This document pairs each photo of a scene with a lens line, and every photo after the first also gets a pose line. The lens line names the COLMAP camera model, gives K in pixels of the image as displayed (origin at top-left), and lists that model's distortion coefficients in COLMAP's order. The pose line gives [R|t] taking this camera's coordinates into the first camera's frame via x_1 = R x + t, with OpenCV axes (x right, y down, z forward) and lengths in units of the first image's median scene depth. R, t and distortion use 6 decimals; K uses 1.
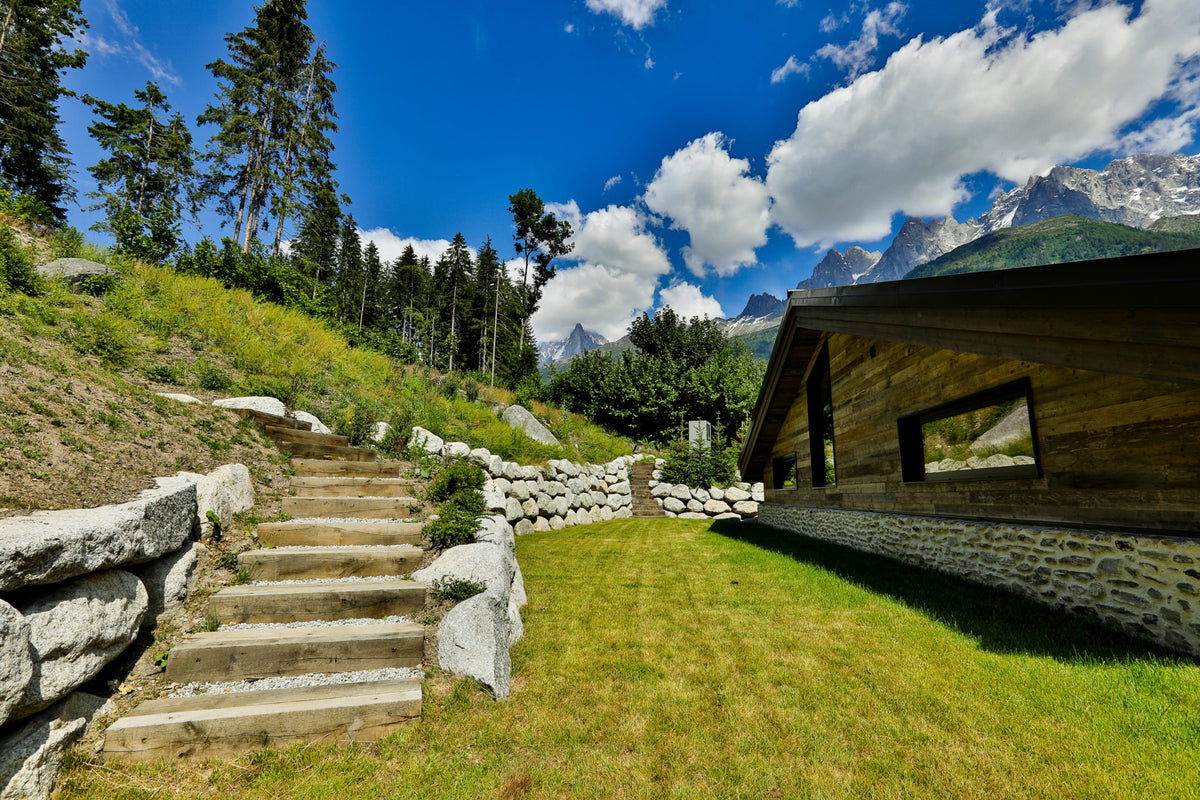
lens RADIAL K [[572.3, 0, 600.0], [0, 572.3, 400.0], [0, 0, 1]] dist [-0.030995, 0.015898]
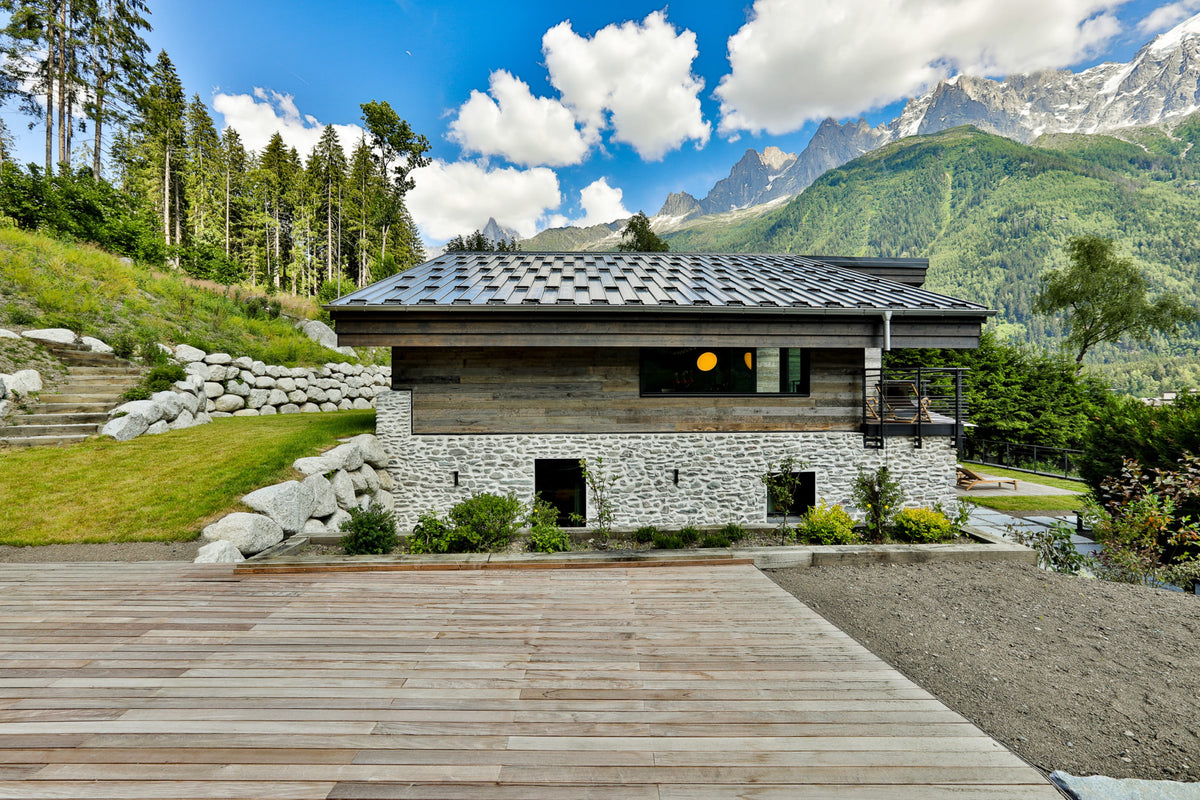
lens RADIAL K [[548.3, 0, 600.0], [0, 548.3, 400.0], [0, 0, 1]] dist [0.001579, 0.001160]
pose [[0.986116, -0.017358, 0.165147, 0.359031], [-0.011917, 0.984560, 0.174642, -0.051630], [-0.165629, -0.174185, 0.970684, -0.440168]]
